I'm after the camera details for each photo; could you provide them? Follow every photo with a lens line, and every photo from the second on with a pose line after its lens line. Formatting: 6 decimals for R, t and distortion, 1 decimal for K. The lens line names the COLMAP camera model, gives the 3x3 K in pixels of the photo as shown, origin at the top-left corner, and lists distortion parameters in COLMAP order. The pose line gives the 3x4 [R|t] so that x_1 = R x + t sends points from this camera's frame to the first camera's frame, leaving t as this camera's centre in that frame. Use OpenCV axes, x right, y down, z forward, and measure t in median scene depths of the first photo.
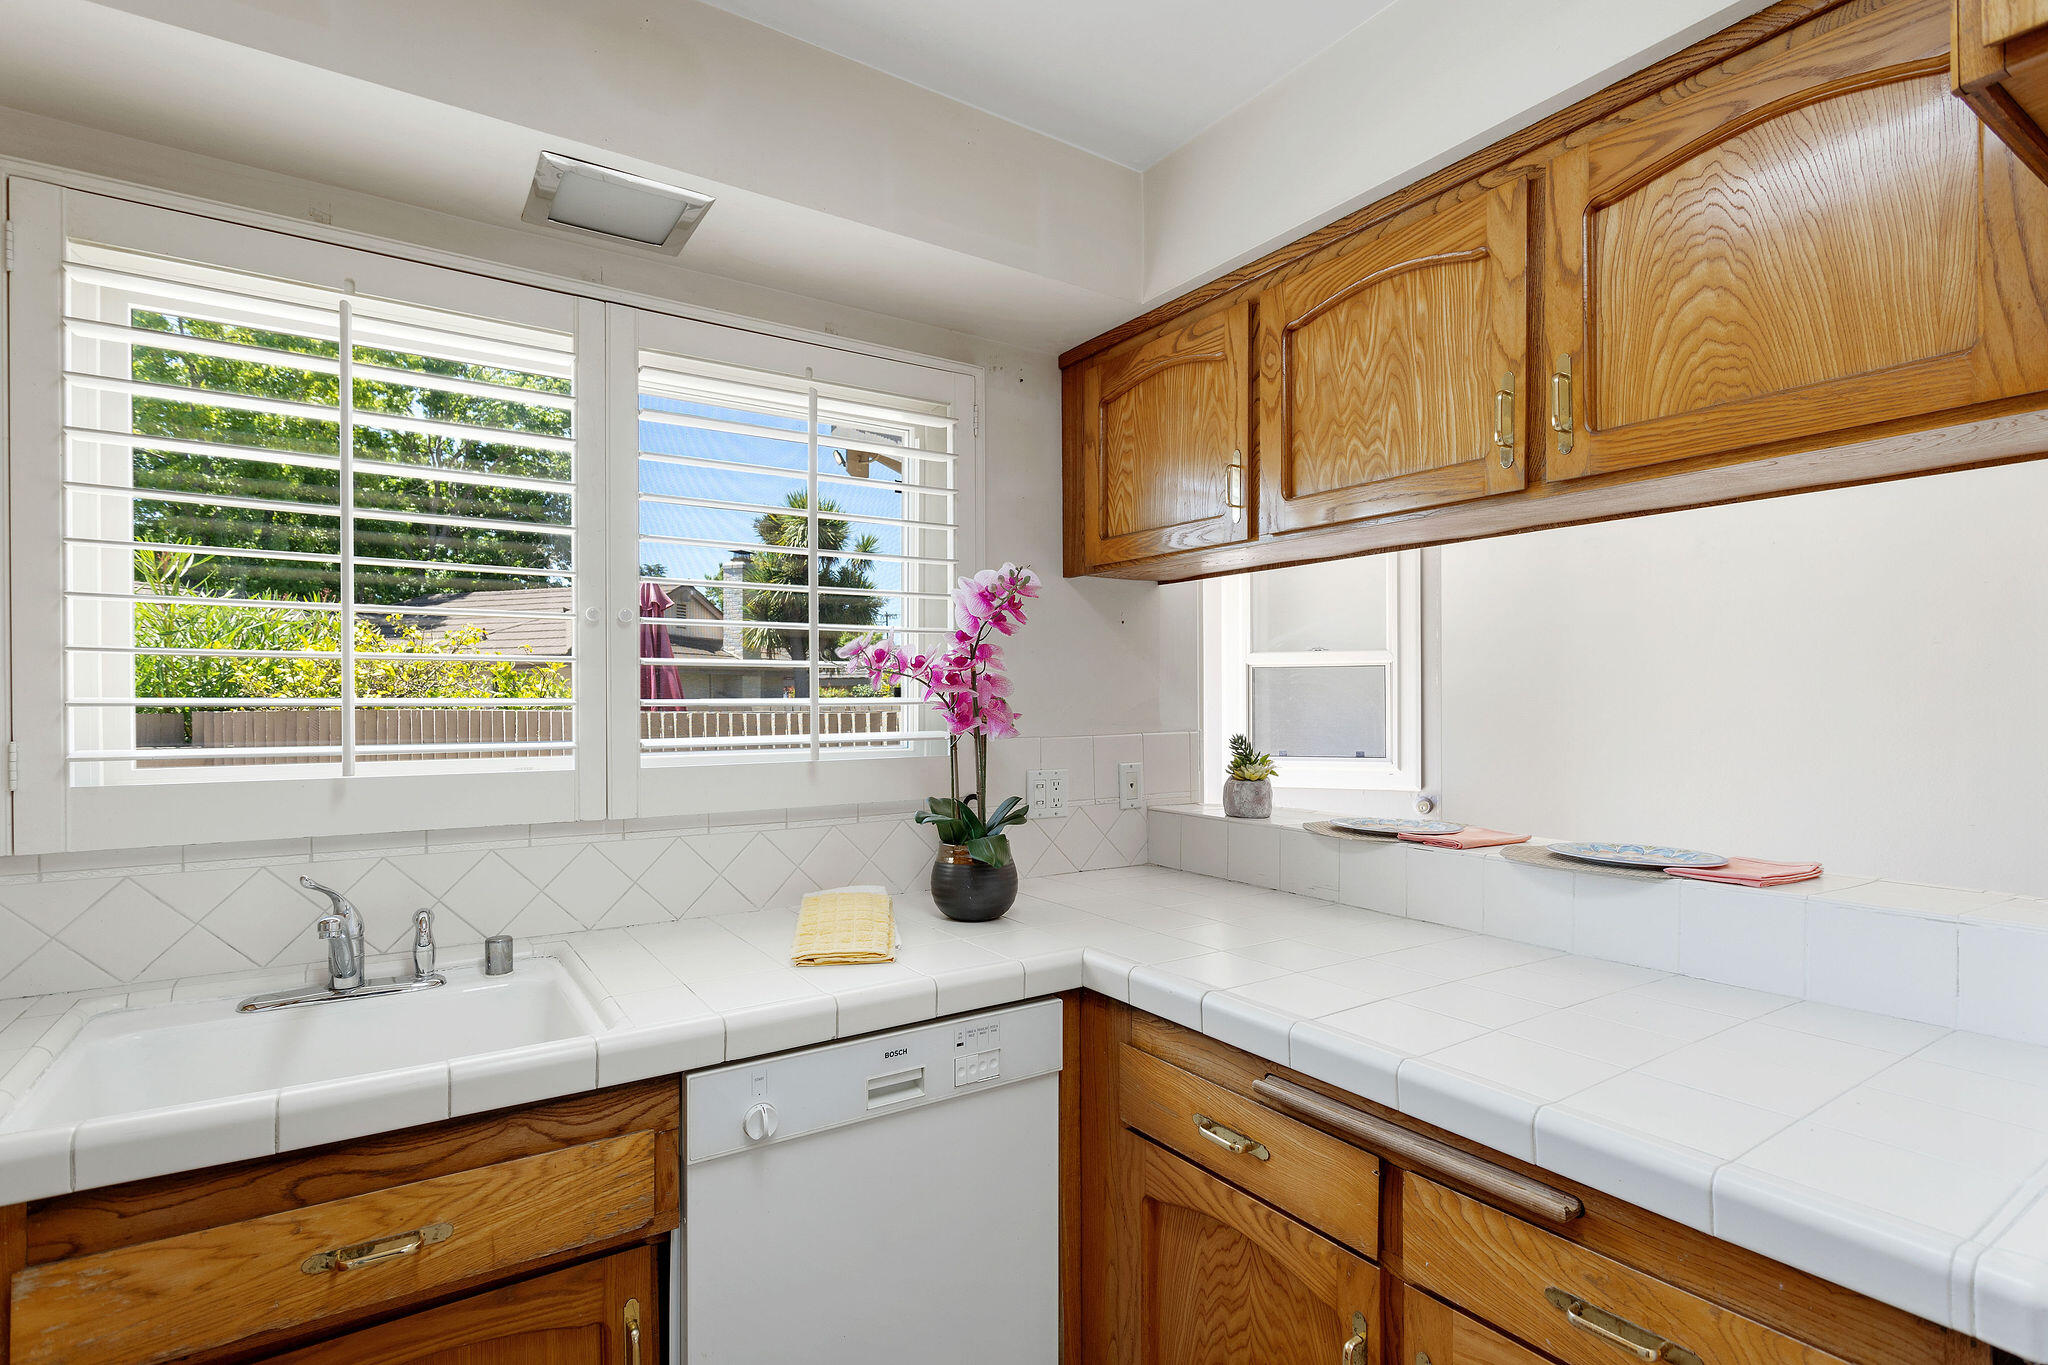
lens RADIAL K [[982.4, 0, 1025.5], [0, 982.4, 703.6], [0, 0, 1]] dist [0.009081, -0.000096]
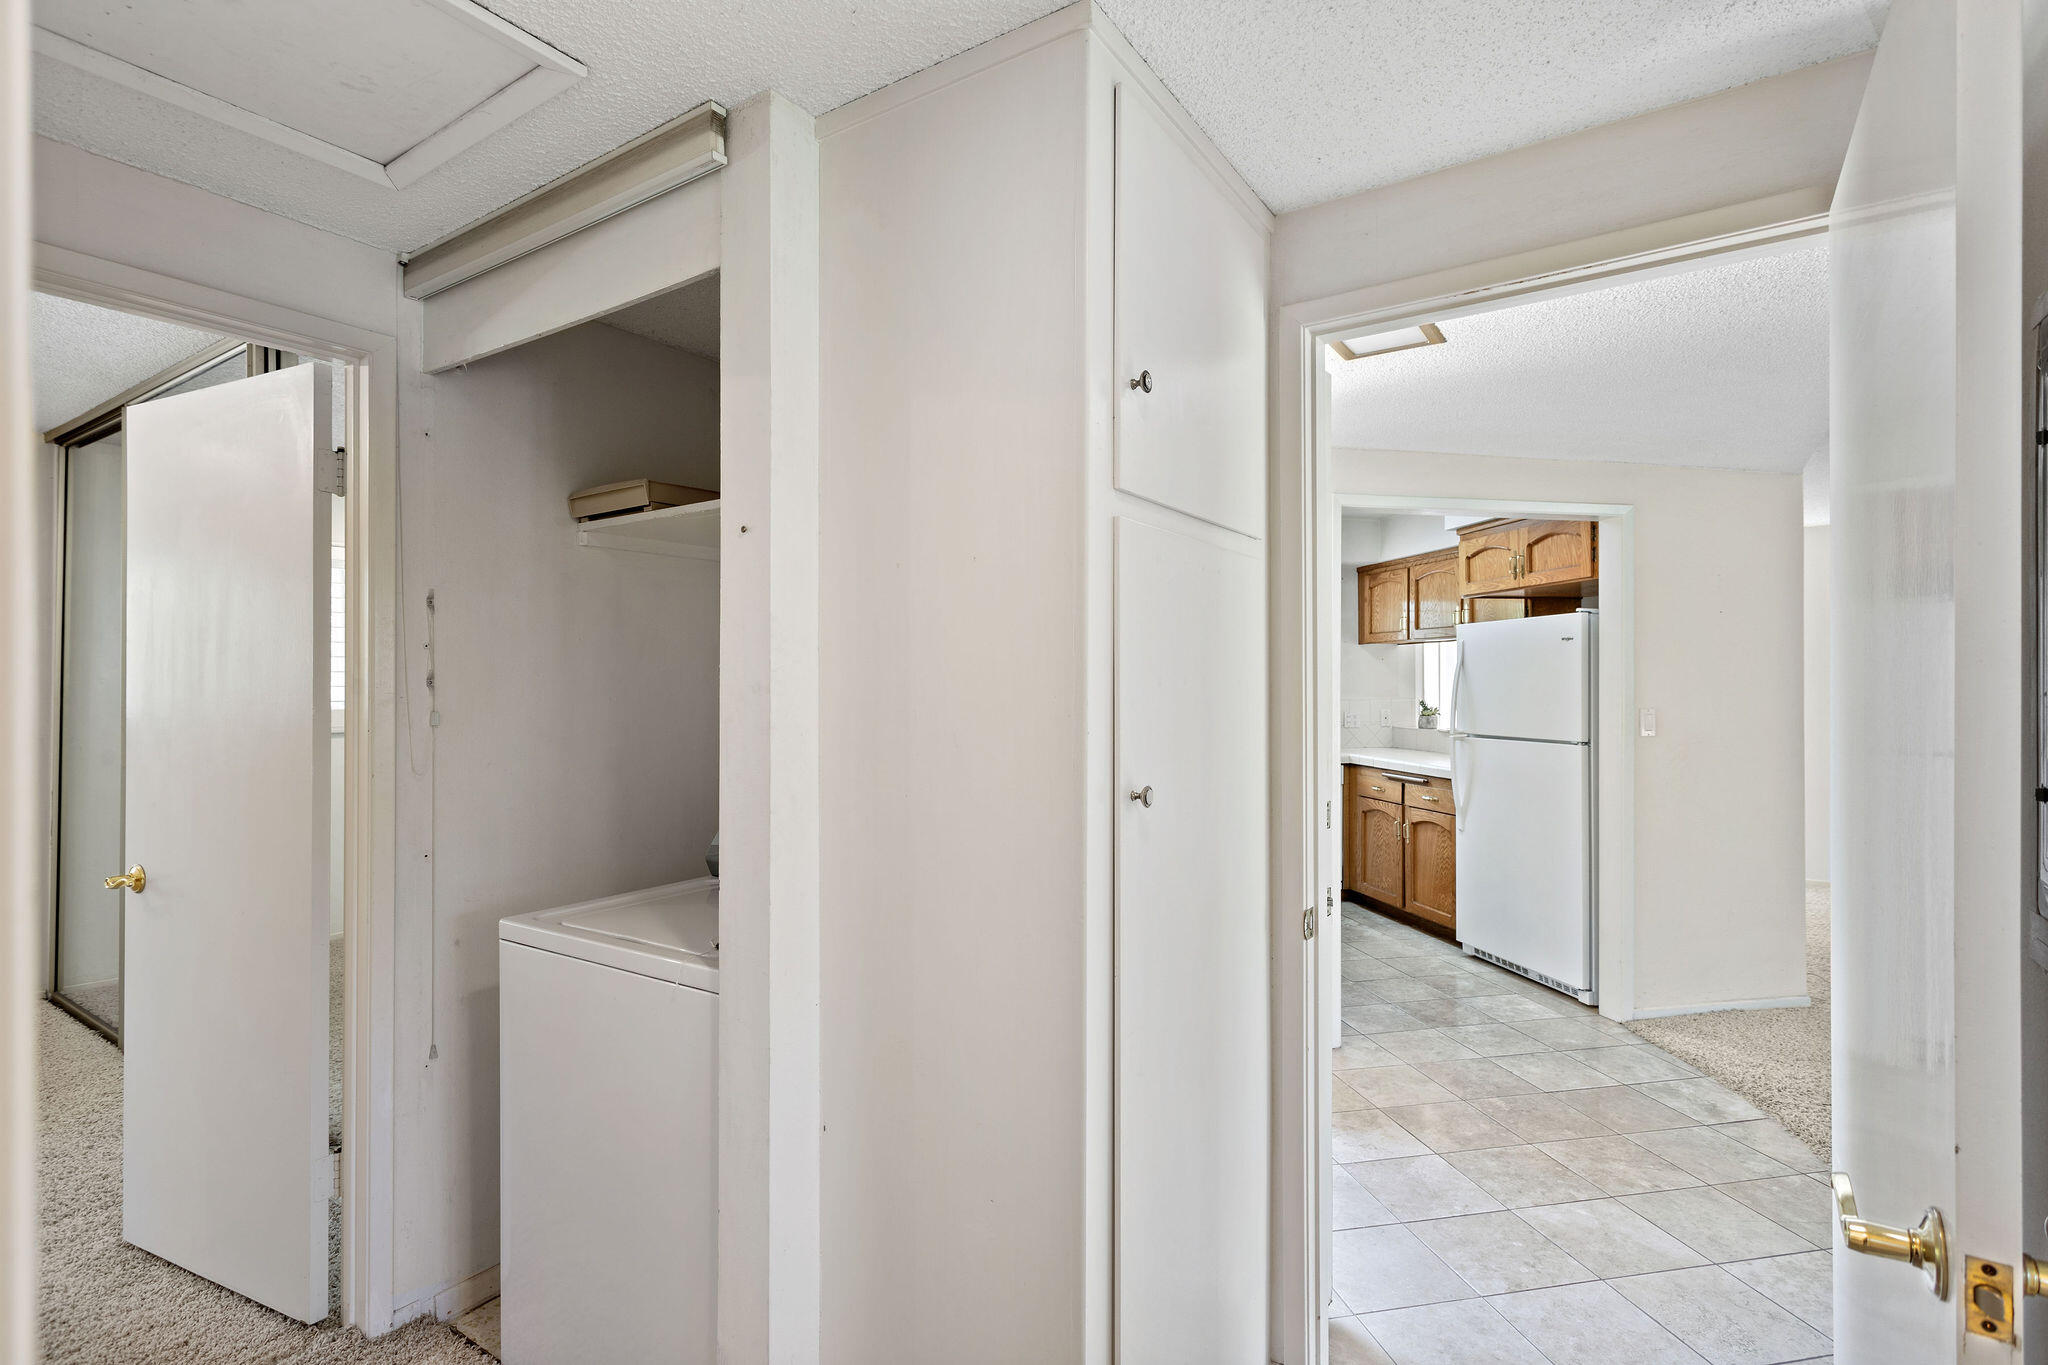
lens RADIAL K [[977.5, 0, 1024.0], [0, 977.5, 682.5], [0, 0, 1]] dist [0.000002, -0.000108]
pose [[0.920621, -0.001894, -0.390452, 0.386310], [-0.000969, 0.999974, -0.007134, 0.003654], [0.390455, 0.006946, 0.920596, -3.056465]]
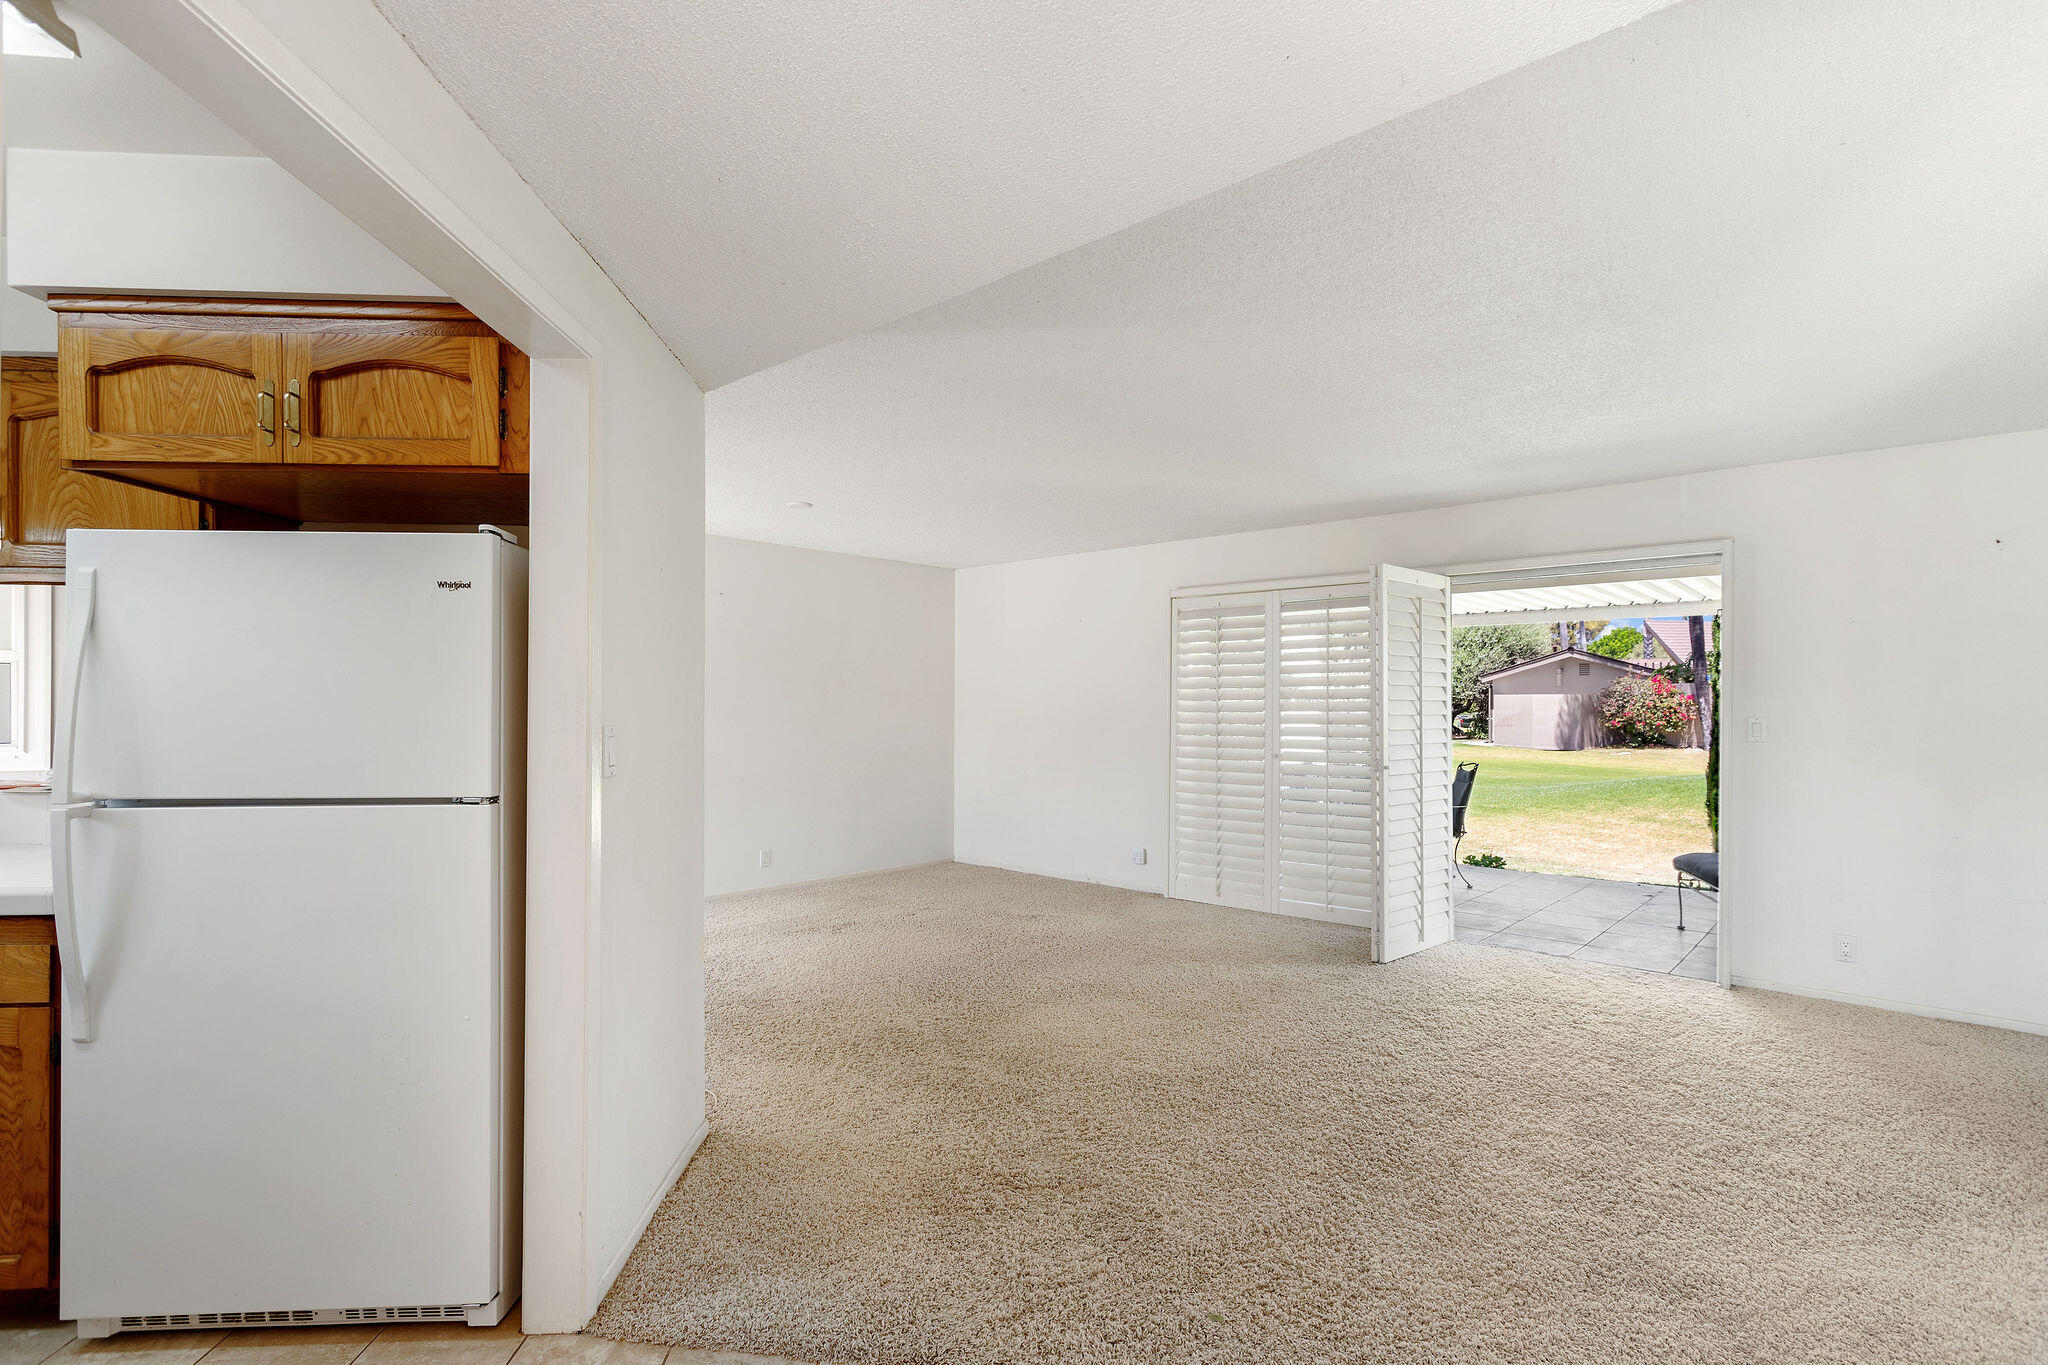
lens RADIAL K [[982.4, 0, 1025.5], [0, 982.4, 703.6], [0, 0, 1]] dist [0.009081, -0.000096]
pose [[0.521393, 0.000027, 0.853317, -0.011462], [0.000292, 1.000000, -0.000210, 0.018905], [-0.853317, 0.000359, 0.521393, -1.292578]]
